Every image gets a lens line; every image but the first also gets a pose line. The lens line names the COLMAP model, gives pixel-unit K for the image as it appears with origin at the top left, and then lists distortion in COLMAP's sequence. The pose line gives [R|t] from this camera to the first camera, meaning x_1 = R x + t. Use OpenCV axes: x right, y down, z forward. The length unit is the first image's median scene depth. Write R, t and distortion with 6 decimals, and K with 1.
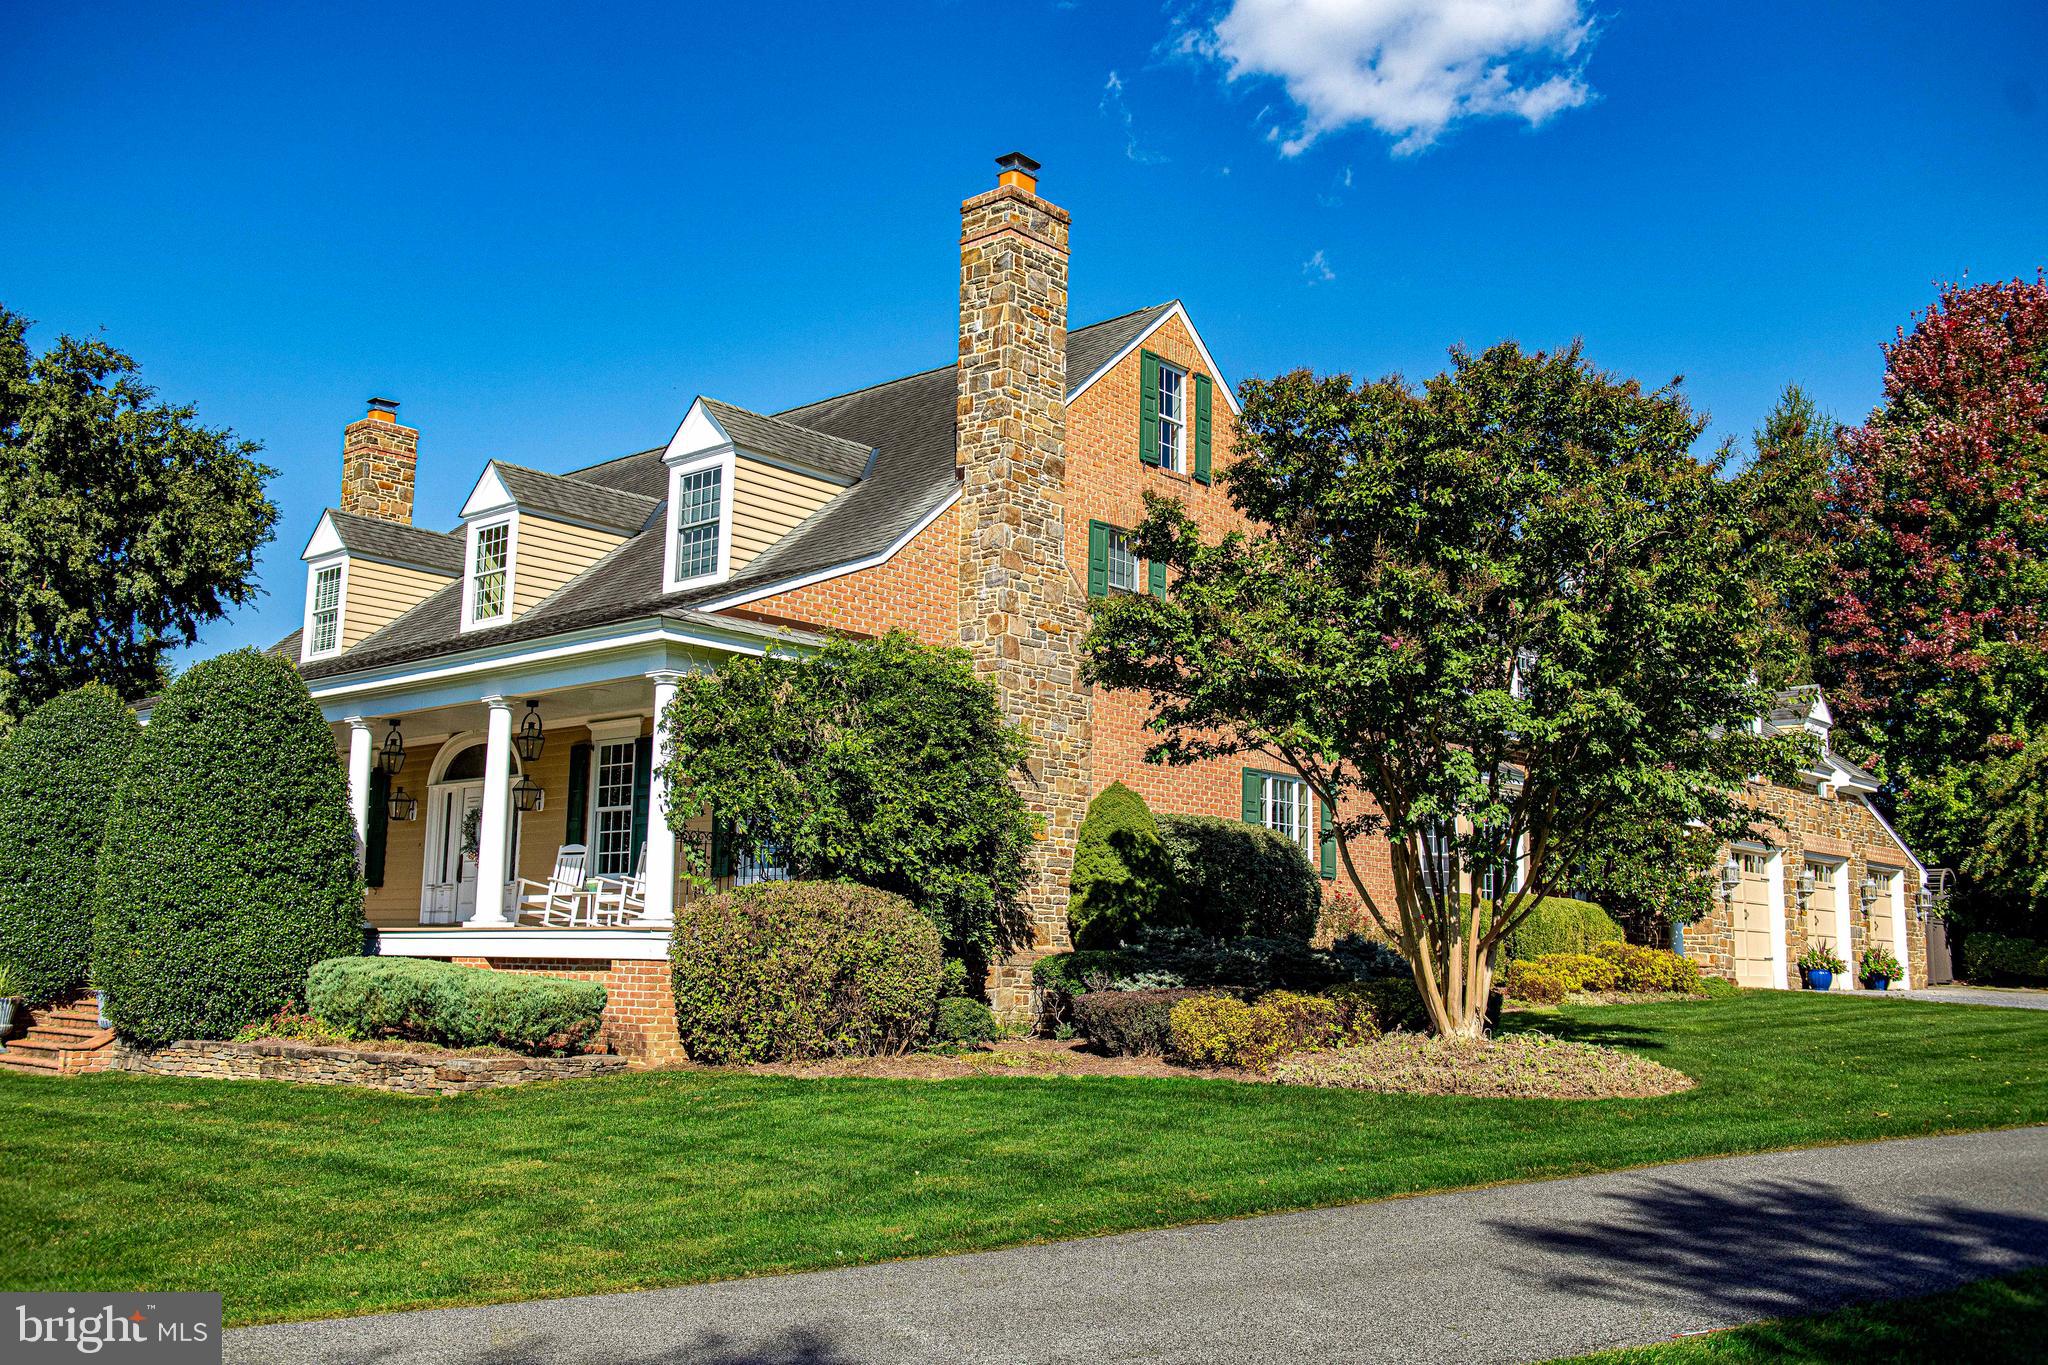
lens RADIAL K [[1825.9, 0, 1024.0], [0, 1825.9, 682.5], [0, 0, 1]] dist [0.000428, -0.015795]
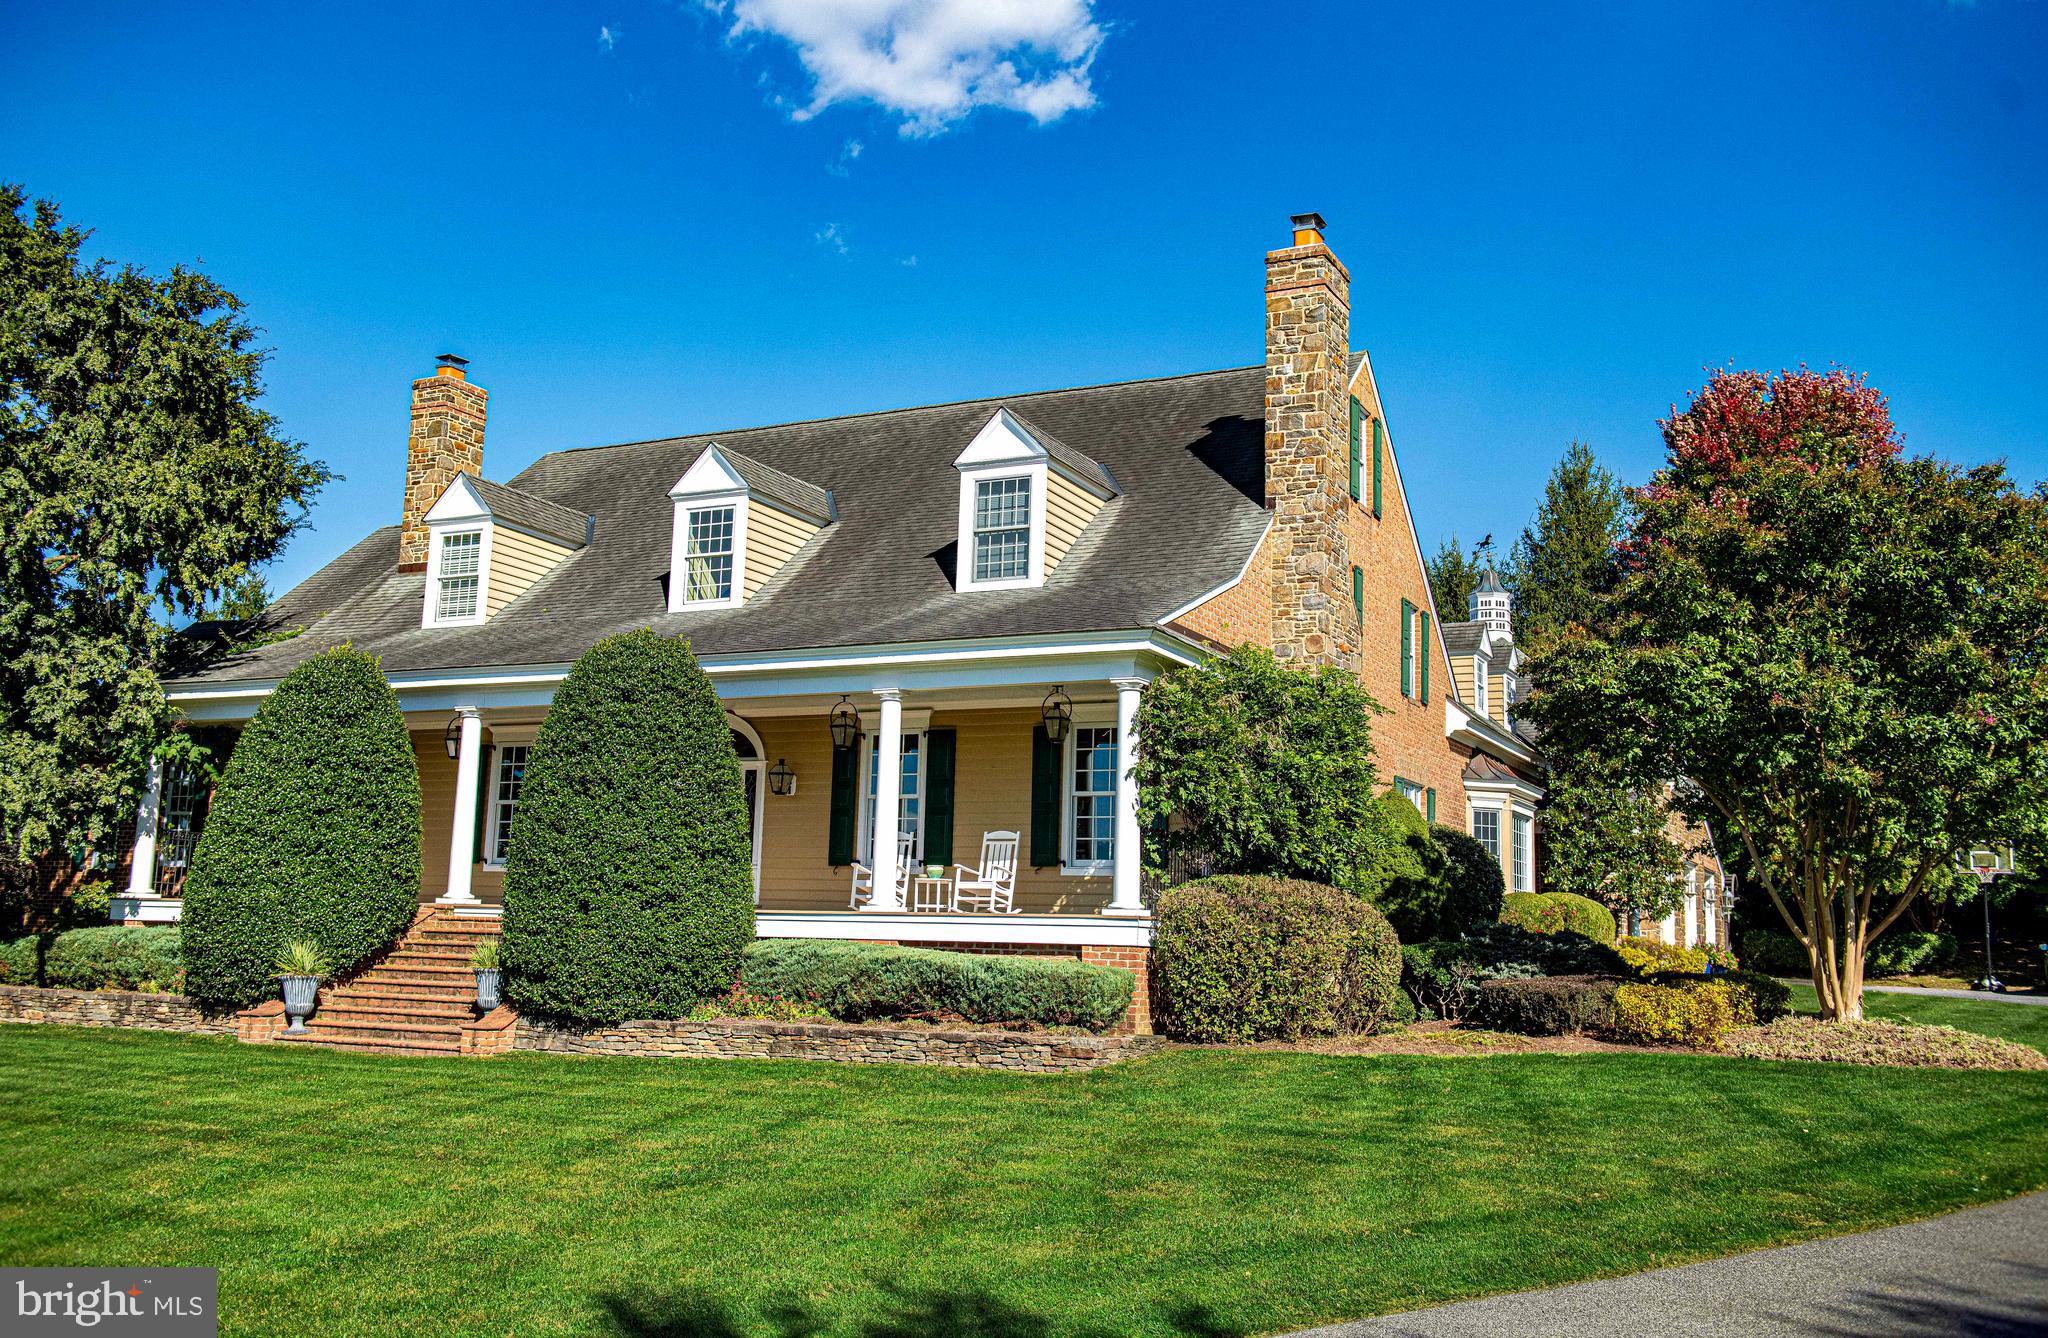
lens RADIAL K [[1827.1, 0, 1024.0], [0, 1827.1, 669.0], [0, 0, 1]] dist [0.005625, 0.000527]
pose [[0.965878, 0.050810, 0.253963, -0.453441], [-0.051977, 0.998646, -0.002118, -0.005175], [-0.253727, -0.011154, 0.967212, -0.022716]]
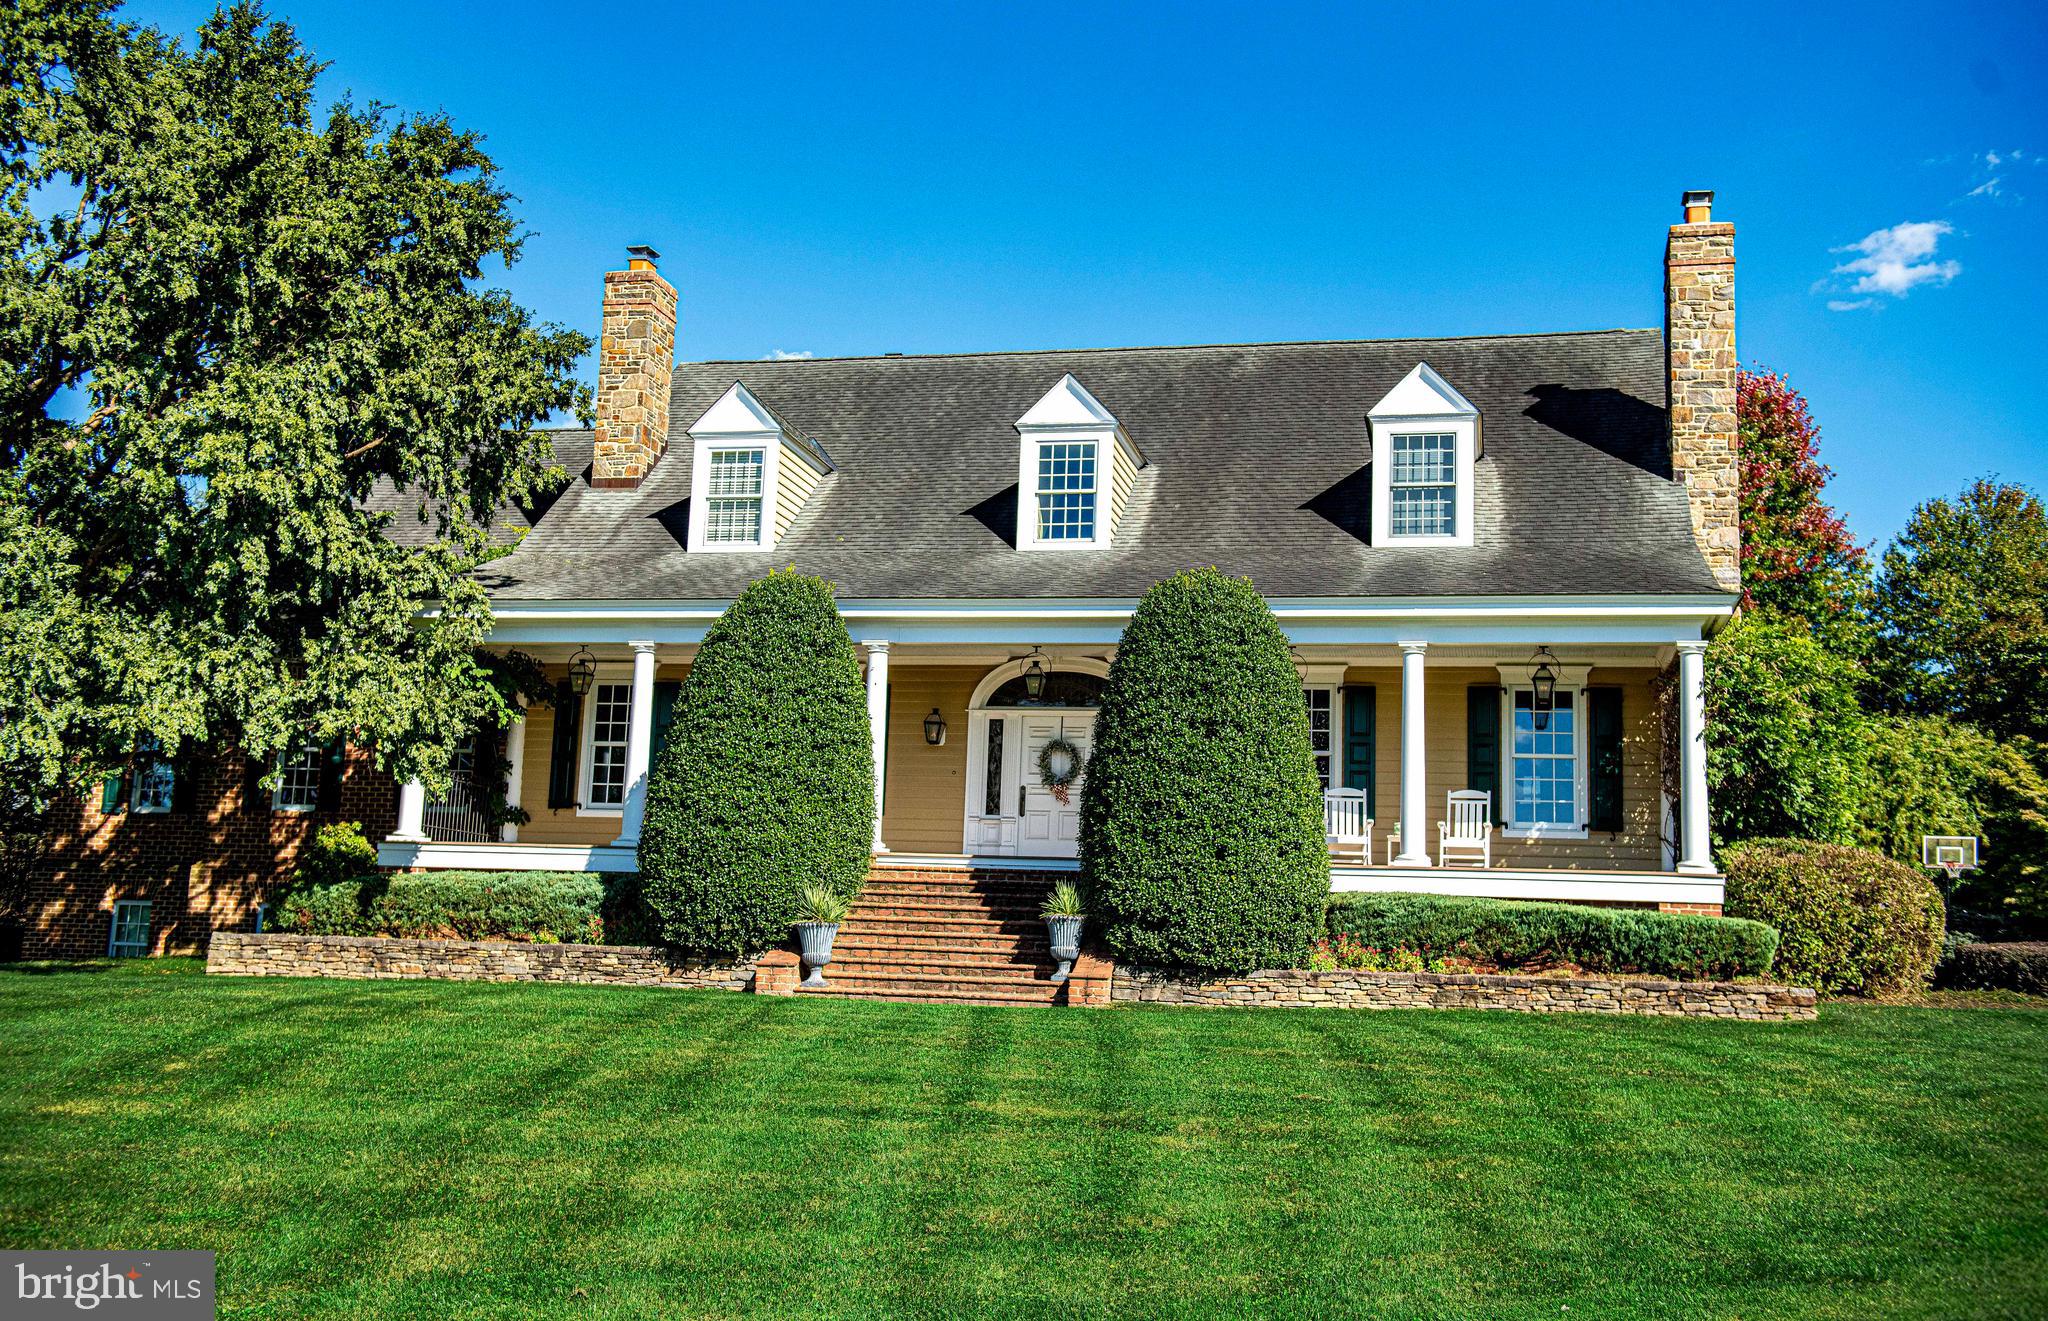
lens RADIAL K [[2020.4, 0, 1024.0], [0, 2020.4, 660.5], [0, 0, 1]] dist [0.048399, 0.006041]
pose [[0.878675, 0.089022, 0.469048, -0.957808], [-0.095815, 0.995355, -0.009419, 0.046961], [-0.467707, -0.036666, 0.883123, 0.094515]]
